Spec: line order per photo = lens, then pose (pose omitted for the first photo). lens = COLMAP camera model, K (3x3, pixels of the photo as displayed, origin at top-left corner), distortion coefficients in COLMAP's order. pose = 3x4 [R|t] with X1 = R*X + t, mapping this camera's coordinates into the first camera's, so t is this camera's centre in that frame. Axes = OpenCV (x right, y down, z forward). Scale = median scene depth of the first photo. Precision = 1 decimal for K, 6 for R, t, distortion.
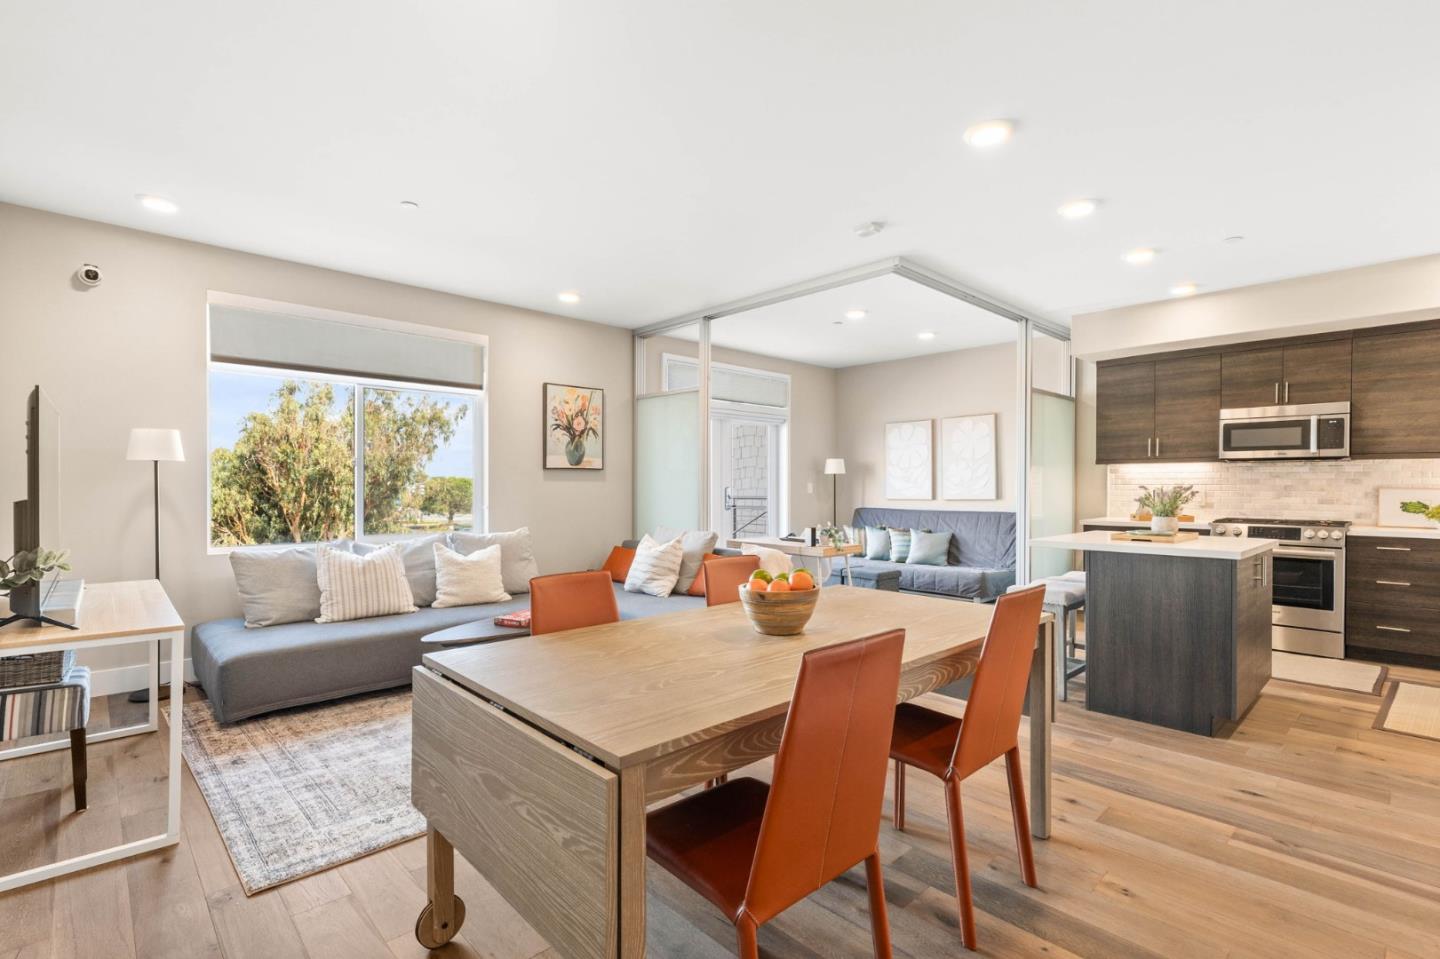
lens RADIAL K [[654.9, 0, 720.0], [0, 654.9, 479.5], [0, 0, 1]] dist [0.001206, 0.000346]
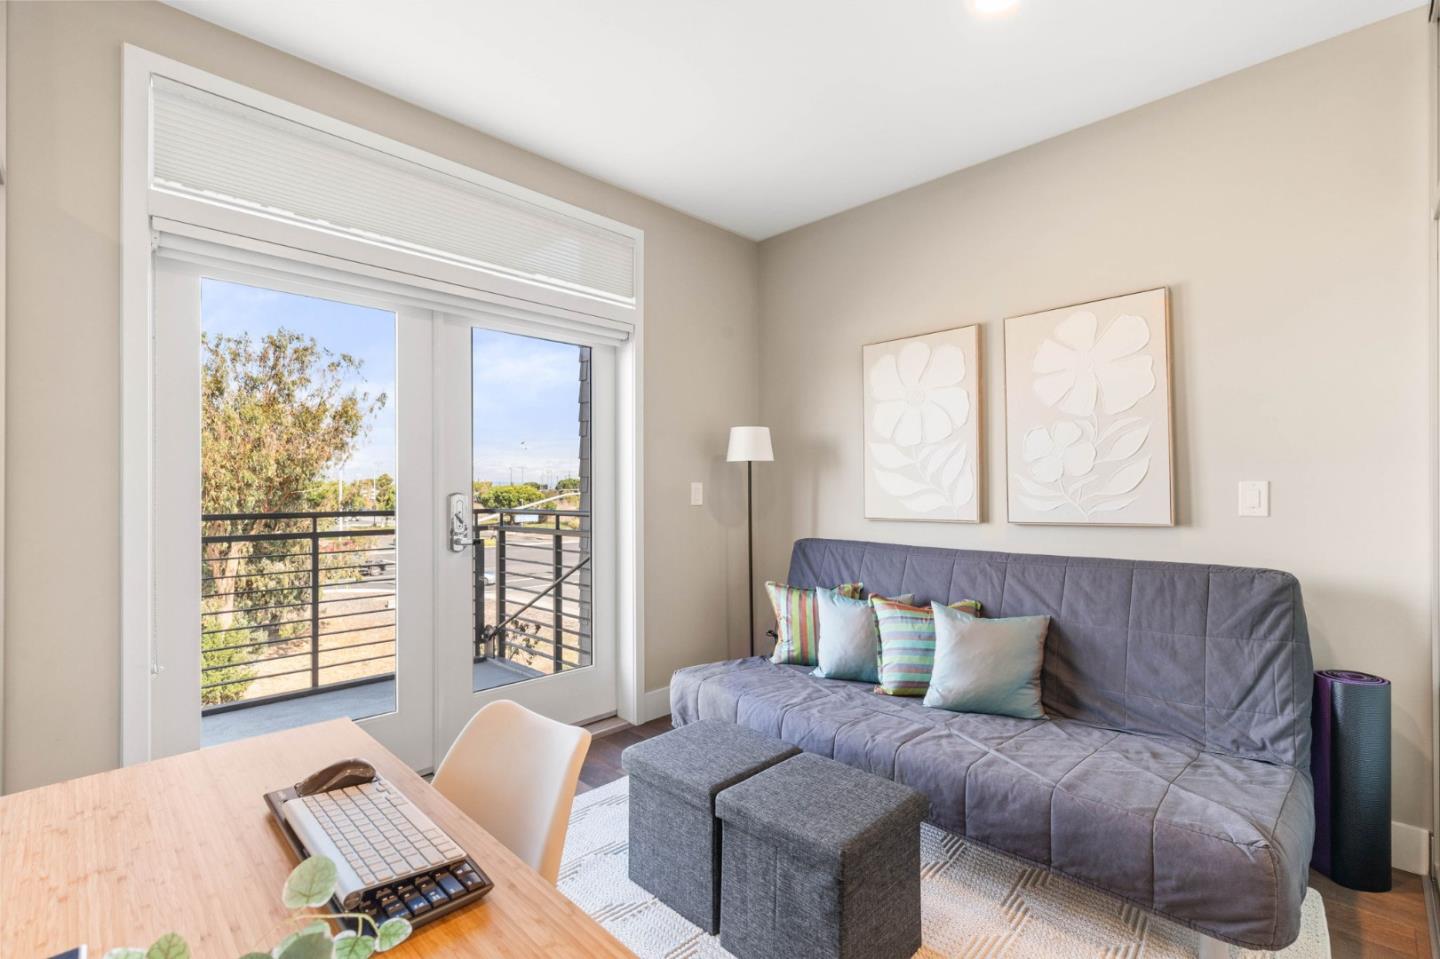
lens RADIAL K [[654.9, 0, 720.0], [0, 654.9, 479.5], [0, 0, 1]] dist [0.001206, 0.000346]
pose [[0.999187, -0.002546, 0.040227, 0.147116], [0.002618, 0.999995, -0.001738, 0.004714], [-0.040222, 0.001841, 0.999189, 0.600151]]
